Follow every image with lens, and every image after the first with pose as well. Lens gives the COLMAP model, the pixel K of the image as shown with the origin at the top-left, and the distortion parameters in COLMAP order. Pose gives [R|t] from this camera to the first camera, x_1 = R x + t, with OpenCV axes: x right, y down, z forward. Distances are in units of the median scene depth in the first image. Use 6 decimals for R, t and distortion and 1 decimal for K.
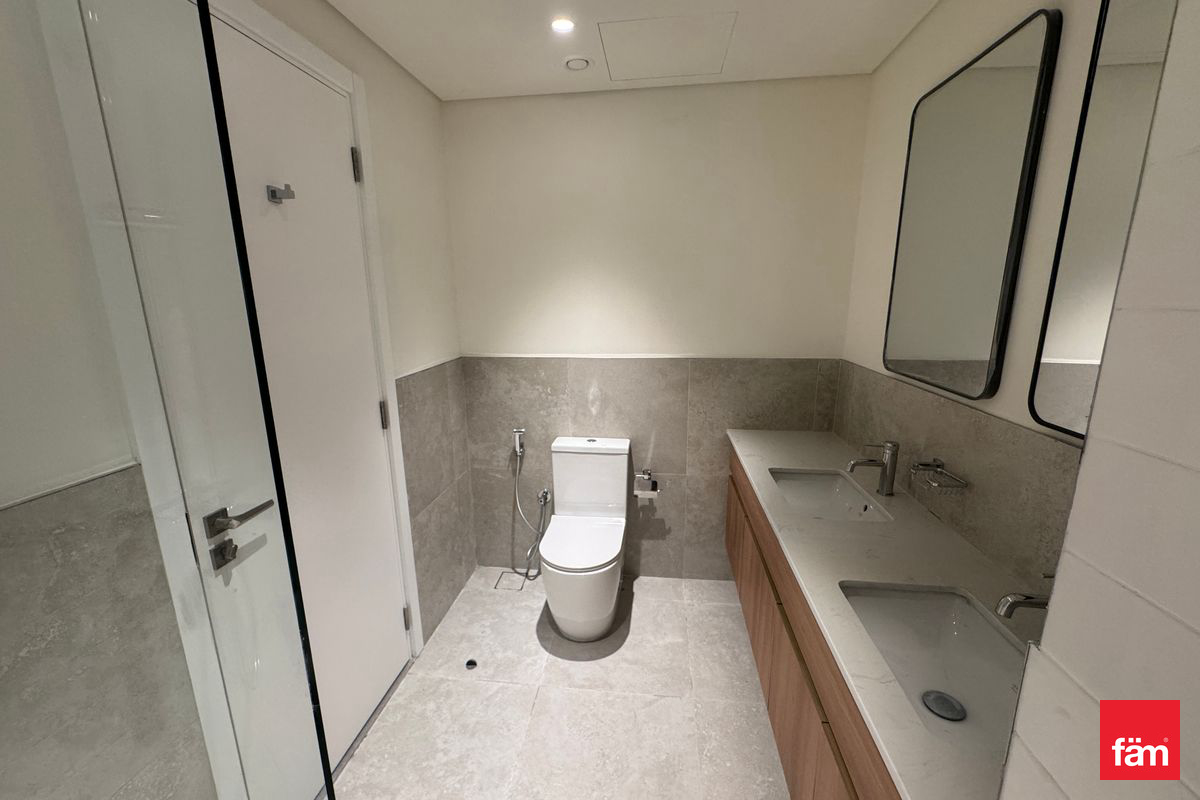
lens RADIAL K [[479.7, 0, 600.0], [0, 479.7, 400.0], [0, 0, 1]] dist [-0.000703, -0.000126]
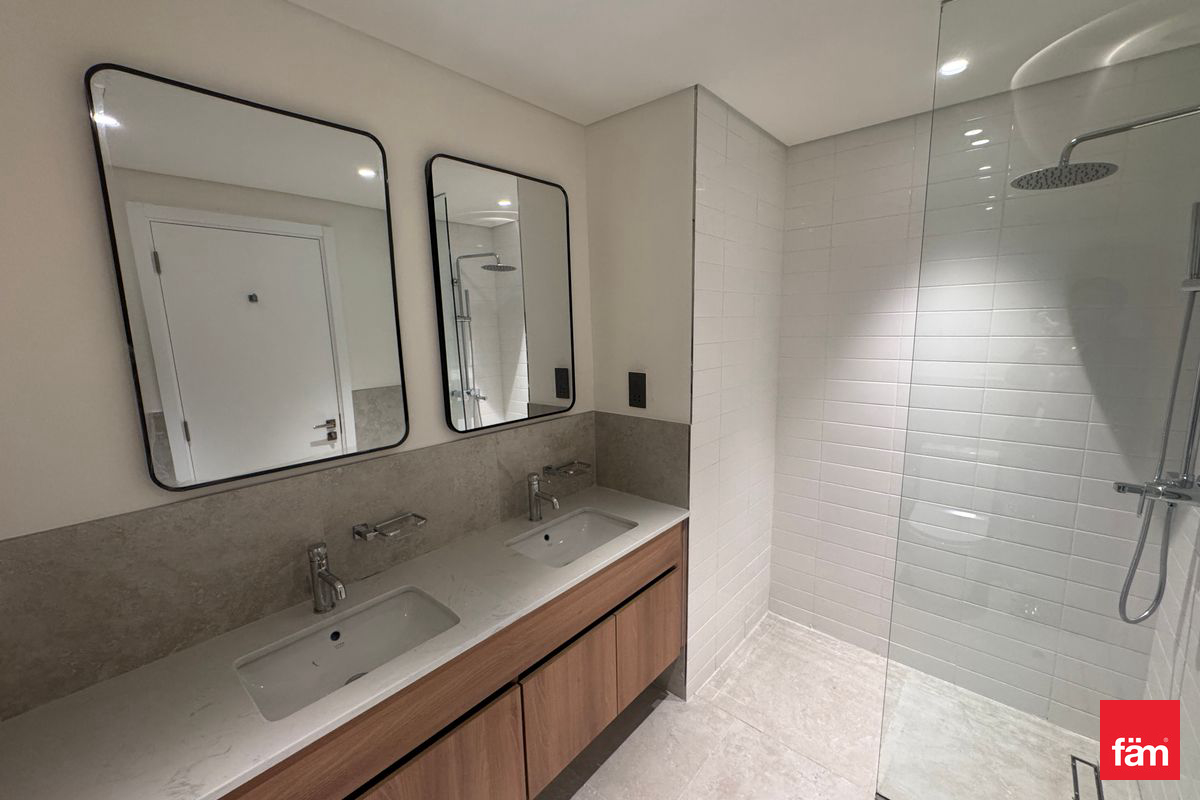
lens RADIAL K [[479.1, 0, 600.0], [0, 479.1, 400.0], [0, 0, 1]] dist [-0.000861, -0.000002]
pose [[-0.823629, -0.062984, 0.563620, -0.201017], [0.153416, 0.932017, 0.328341, -0.304414], [-0.545984, 0.356899, -0.757974, 1.166935]]
